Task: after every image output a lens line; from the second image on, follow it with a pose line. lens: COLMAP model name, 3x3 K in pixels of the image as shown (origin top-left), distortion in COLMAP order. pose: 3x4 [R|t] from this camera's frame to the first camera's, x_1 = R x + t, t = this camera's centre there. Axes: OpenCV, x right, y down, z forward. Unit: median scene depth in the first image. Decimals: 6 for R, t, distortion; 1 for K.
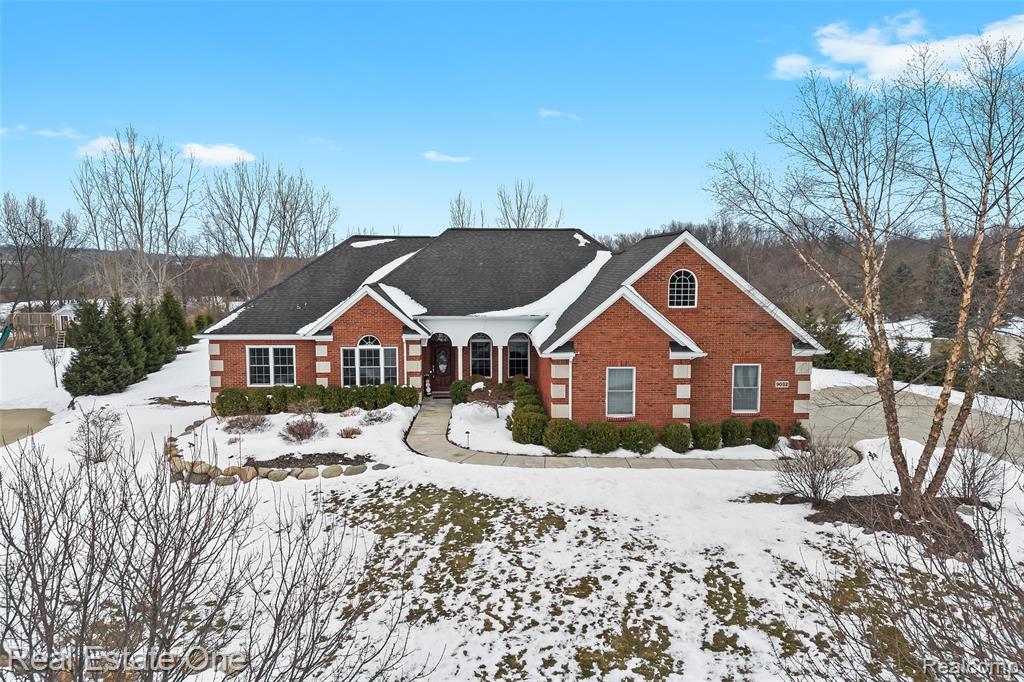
lens RADIAL K [[765.3, 0, 522.6], [0, 765.3, 340.9], [0, 0, 1]] dist [0.071184, -0.070691]
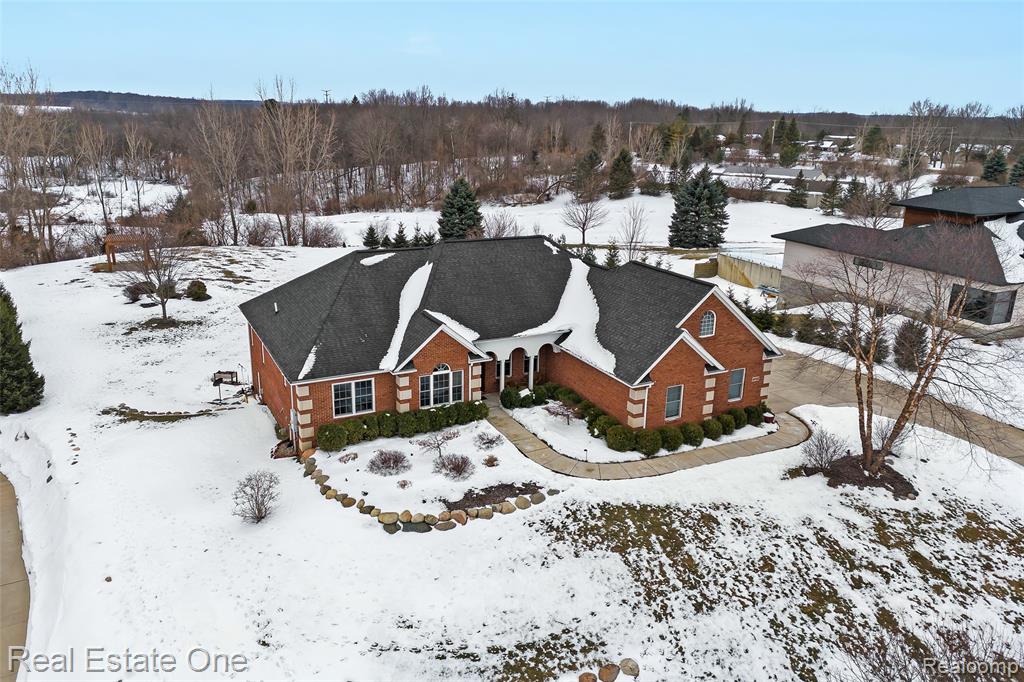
lens RADIAL K [[765.3, 0, 522.6], [0, 765.3, 340.9], [0, 0, 1]] dist [0.071184, -0.070691]
pose [[0.901487, -0.107062, 0.419355, -0.915671], [0.022467, 0.979191, 0.201692, -0.436656], [-0.432223, -0.172402, 0.885133, -0.136340]]
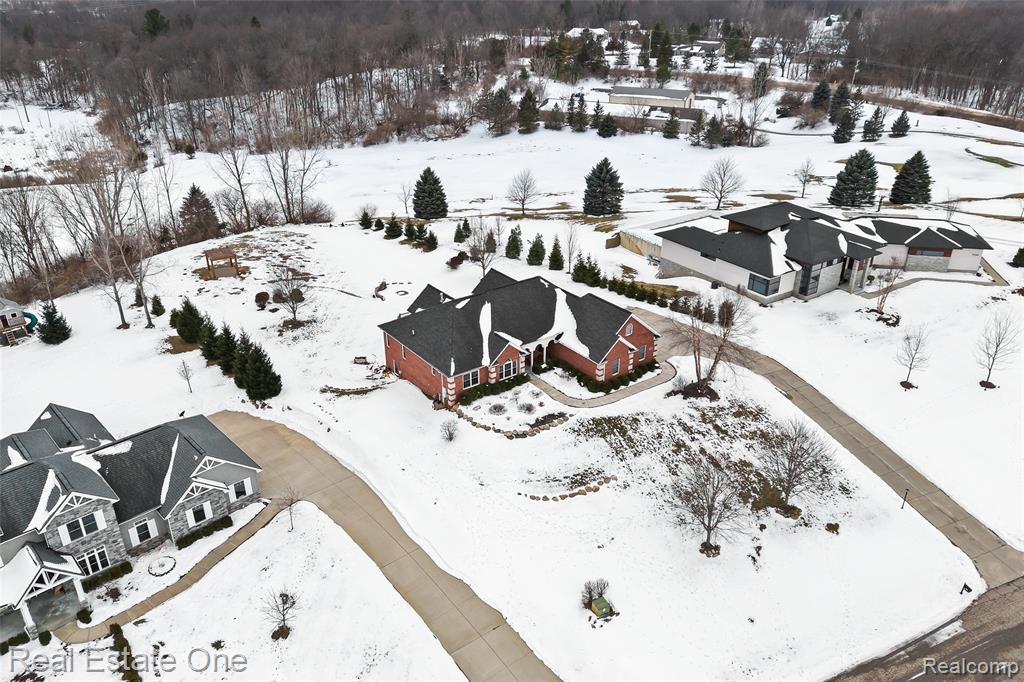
lens RADIAL K [[784.9, 0, 530.2], [0, 784.9, 340.6], [0, 0, 1]] dist [0.123195, -0.078996]
pose [[0.814714, -0.251525, 0.522471, -2.314173], [0.050818, 0.928530, 0.367763, -1.578195], [-0.577632, -0.273071, 0.769268, -1.559954]]
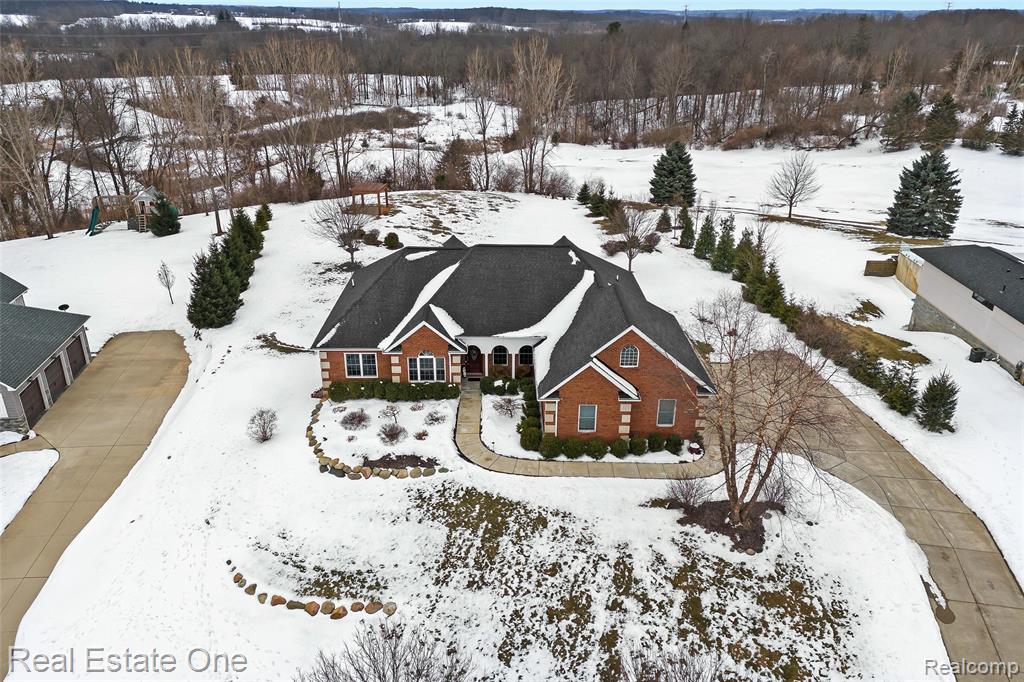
lens RADIAL K [[765.3, 0, 522.6], [0, 765.3, 340.9], [0, 0, 1]] dist [0.071184, -0.070691]
pose [[0.999746, 0.015354, -0.016527, 0.019835], [-0.009569, 0.952094, 0.305654, -0.765498], [0.020428, -0.305418, 0.951999, -0.651551]]
